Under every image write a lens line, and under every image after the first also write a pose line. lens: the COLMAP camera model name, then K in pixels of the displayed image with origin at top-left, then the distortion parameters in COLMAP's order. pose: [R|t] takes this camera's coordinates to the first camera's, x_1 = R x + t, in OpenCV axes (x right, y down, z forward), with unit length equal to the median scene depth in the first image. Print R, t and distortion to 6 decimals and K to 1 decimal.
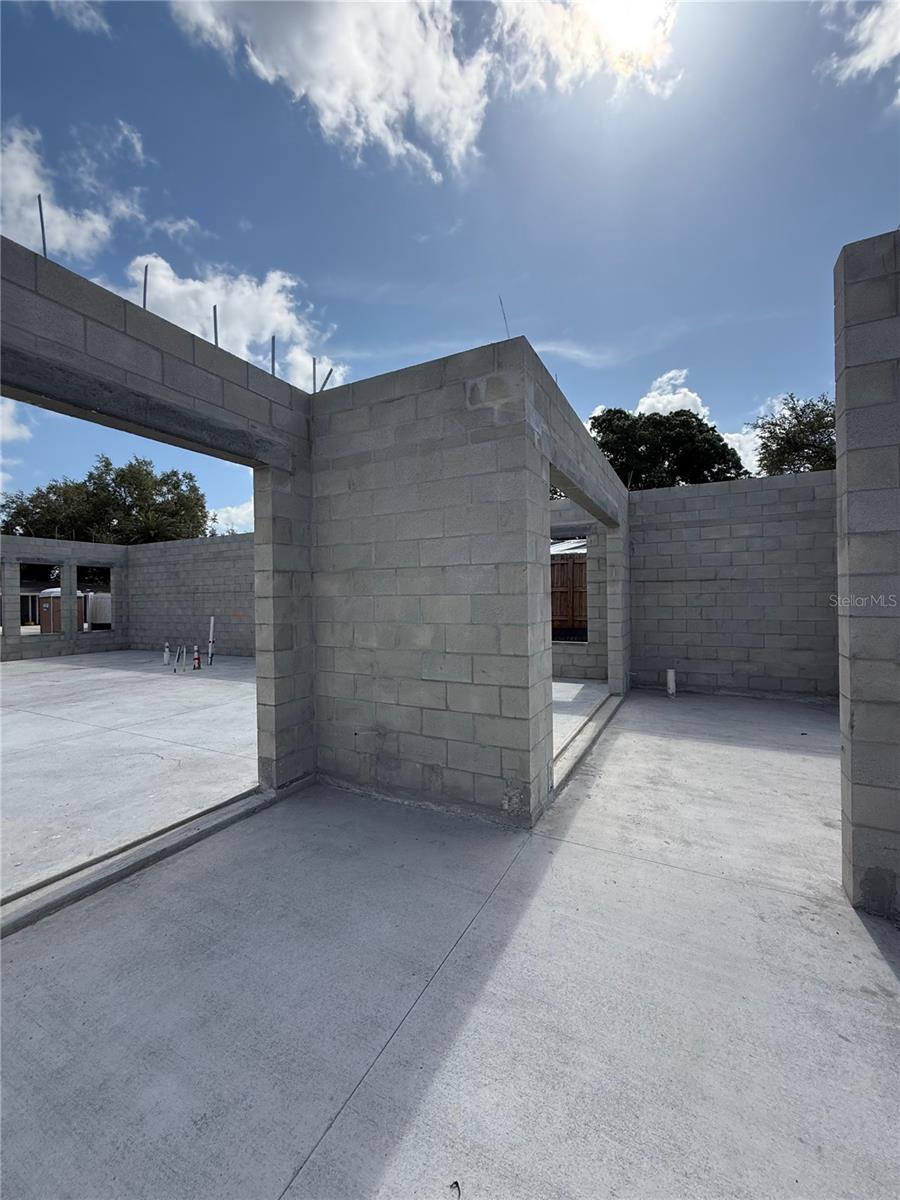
lens RADIAL K [[477.9, 0, 450.9], [0, 477.9, 597.8], [0, 0, 1]] dist [0.003112, -0.000650]
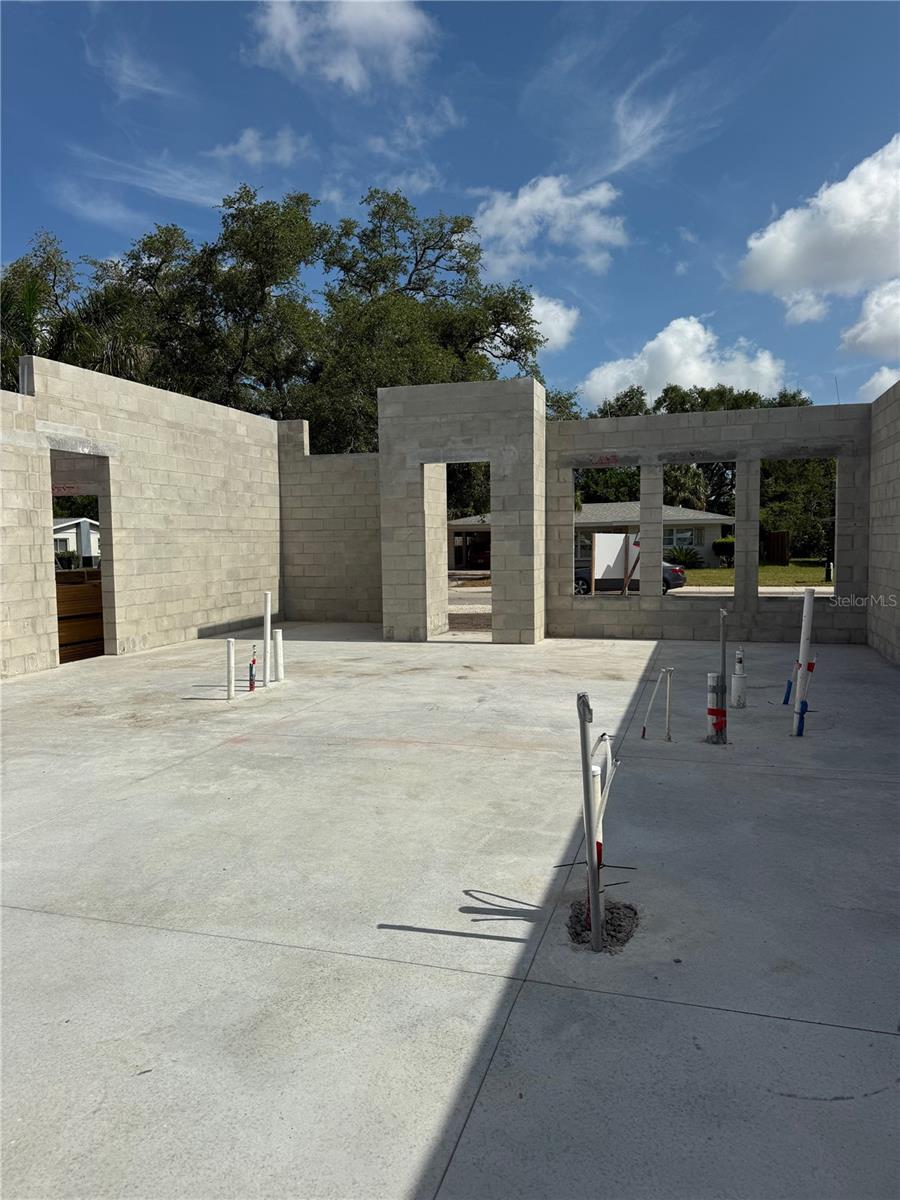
lens RADIAL K [[833.3, 0, 469.5], [0, 833.3, 612.2], [0, 0, 1]] dist [0.037576, -0.009014]
pose [[0.165045, 0.101806, -0.981018, 0.046547], [0.007055, 0.994511, 0.104393, -0.017303], [0.986261, -0.024150, 0.163421, 2.060822]]
